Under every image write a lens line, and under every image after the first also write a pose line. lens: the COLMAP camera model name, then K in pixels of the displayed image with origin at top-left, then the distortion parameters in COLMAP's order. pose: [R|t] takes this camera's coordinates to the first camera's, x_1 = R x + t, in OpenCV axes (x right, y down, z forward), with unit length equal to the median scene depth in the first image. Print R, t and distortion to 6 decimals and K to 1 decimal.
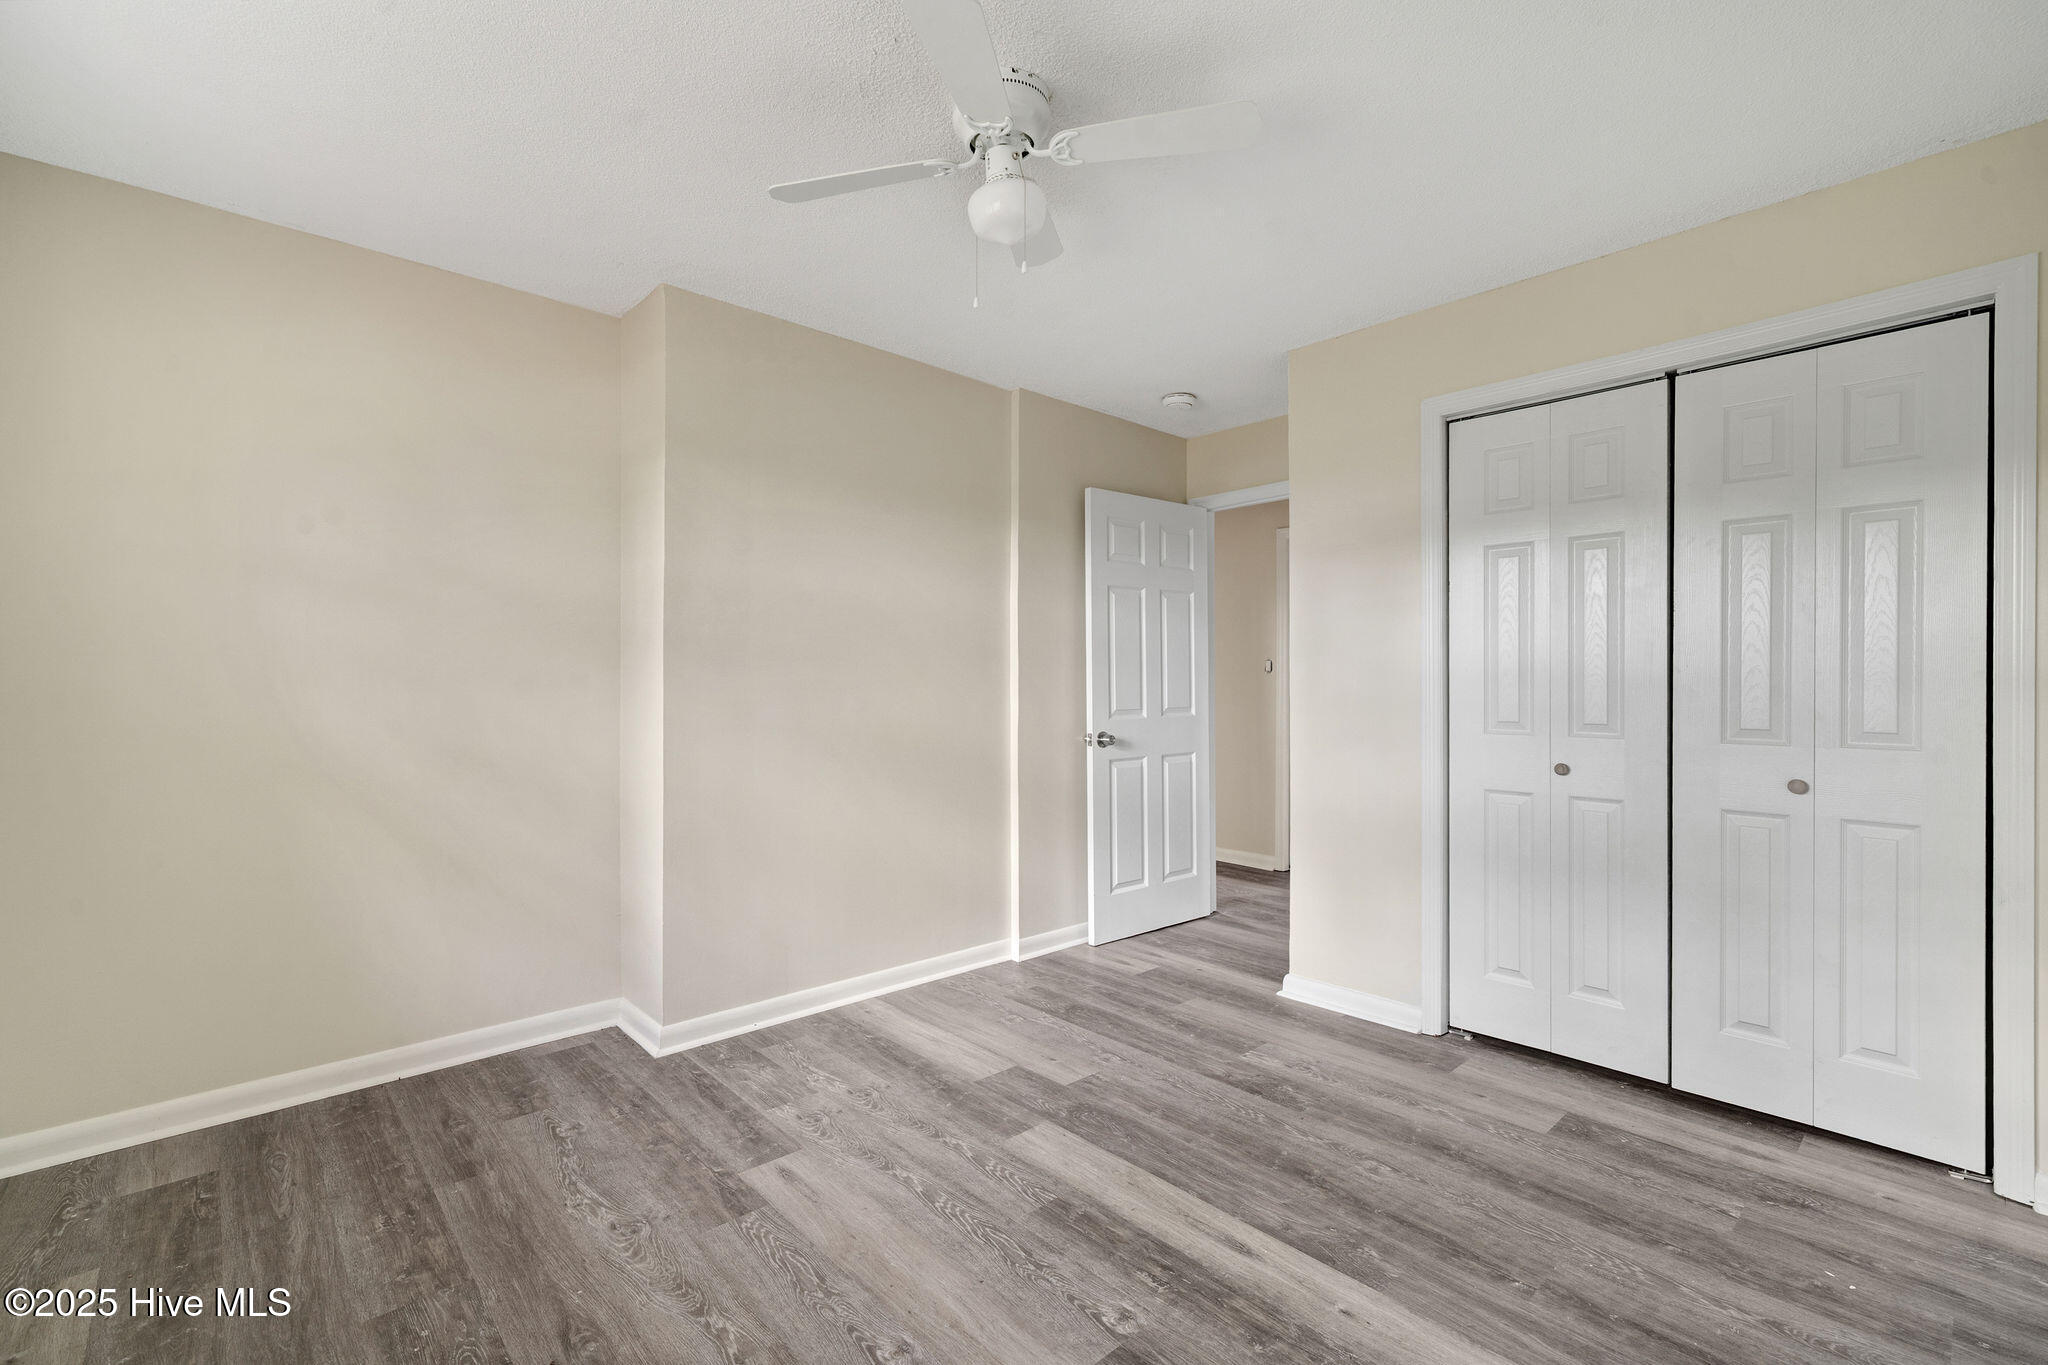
lens RADIAL K [[876.0, 0, 1024.0], [0, 876.0, 682.5], [0, 0, 1]] dist [0.000018, 0.000124]
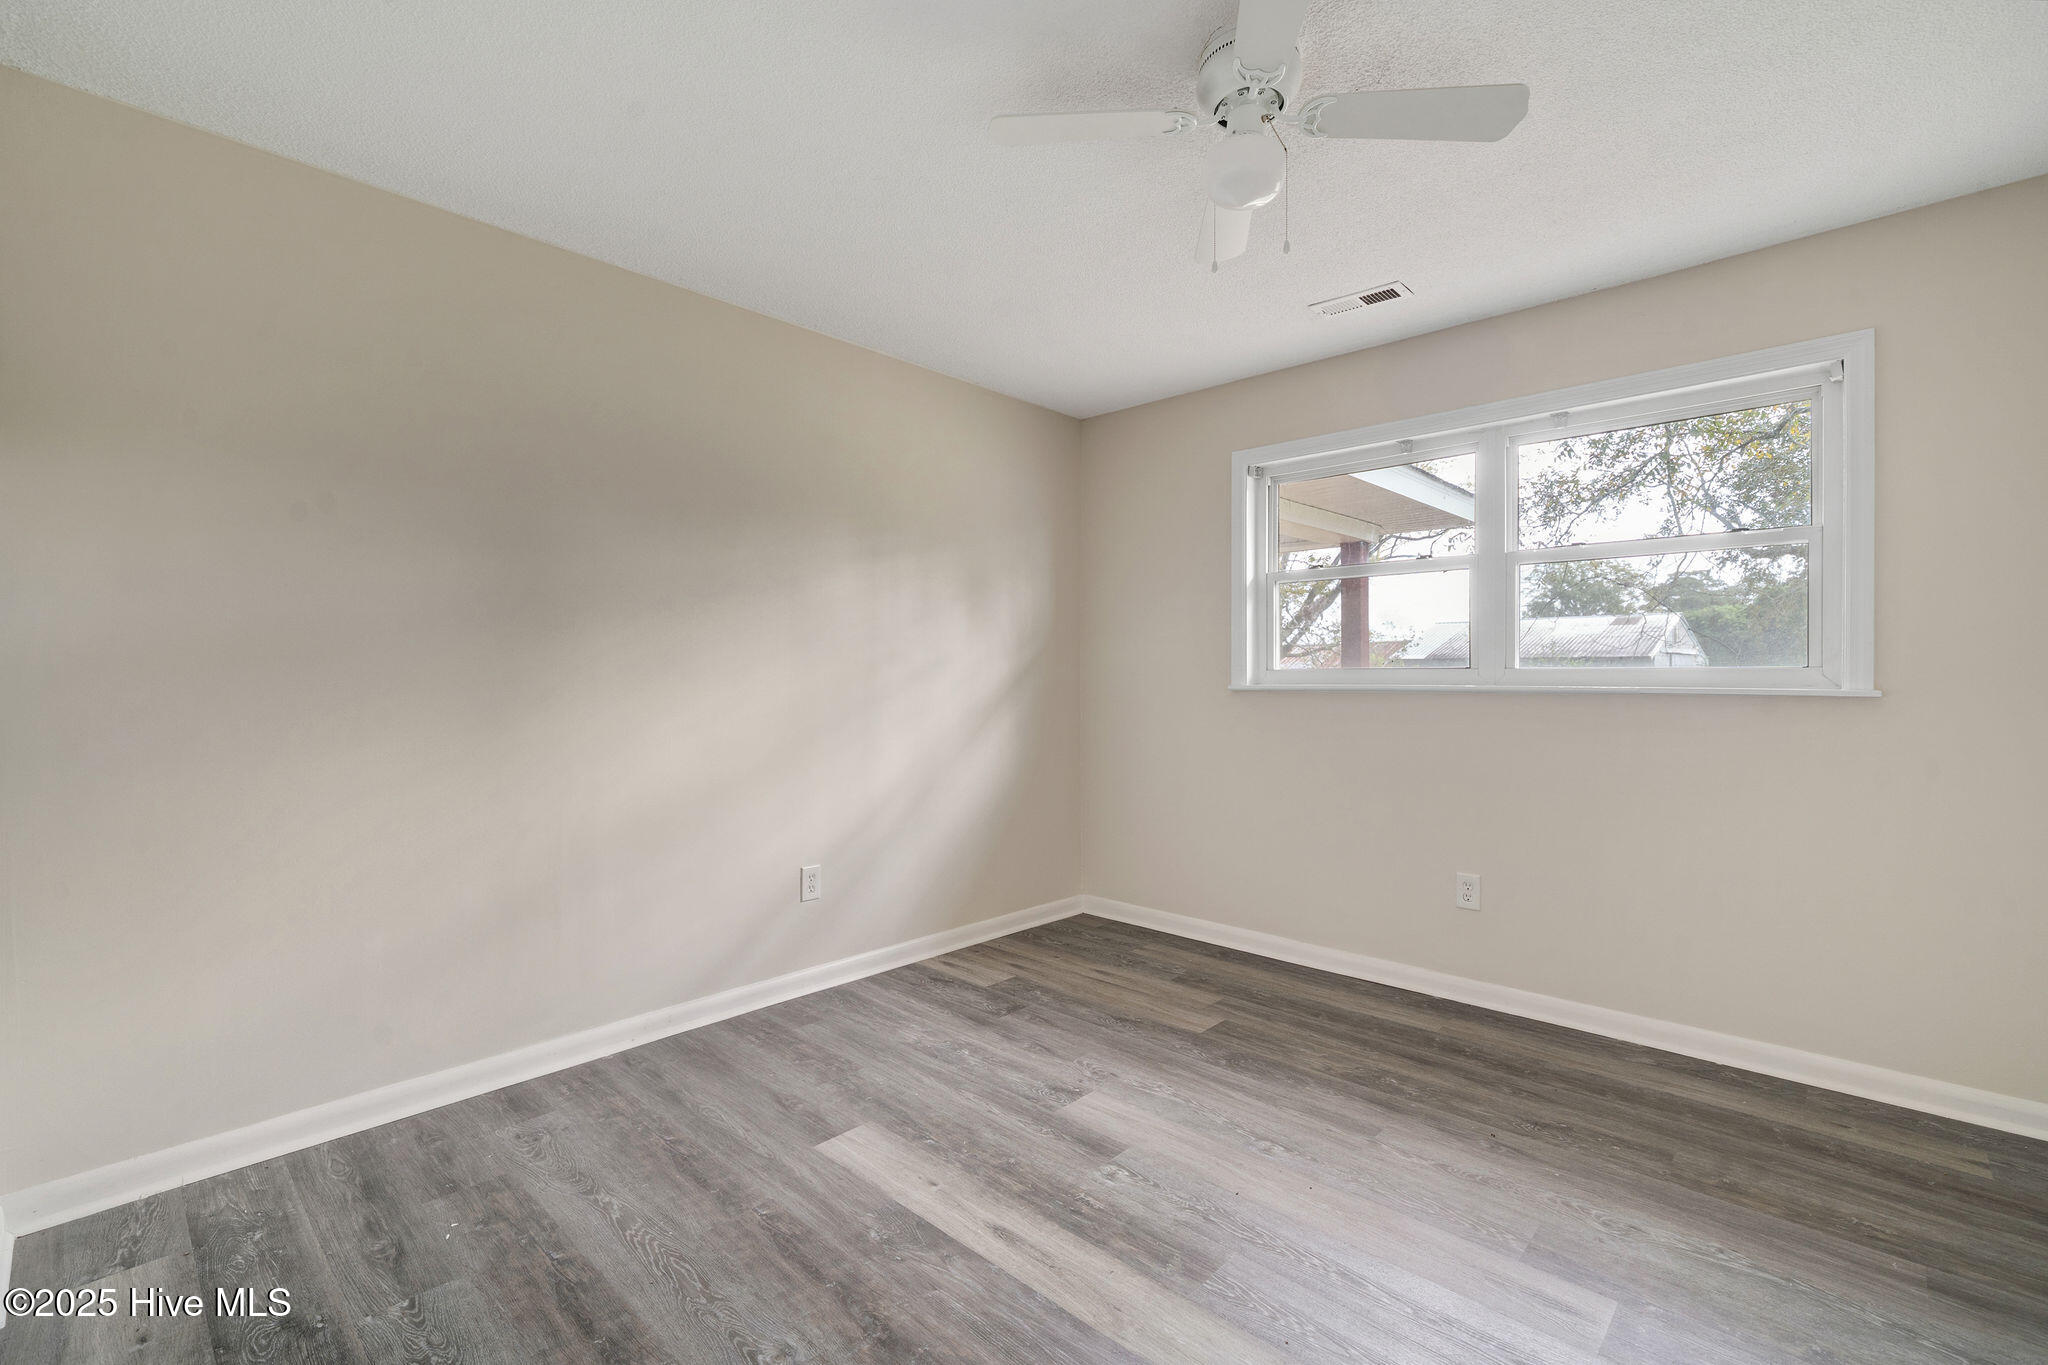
lens RADIAL K [[876.0, 0, 1024.0], [0, 876.0, 682.5], [0, 0, 1]] dist [0.000018, 0.000124]
pose [[-0.997110, -0.001575, -0.075959, 0.301952], [-0.002354, 0.999946, 0.010165, 0.001799], [0.075939, 0.010314, -0.997059, 2.008965]]
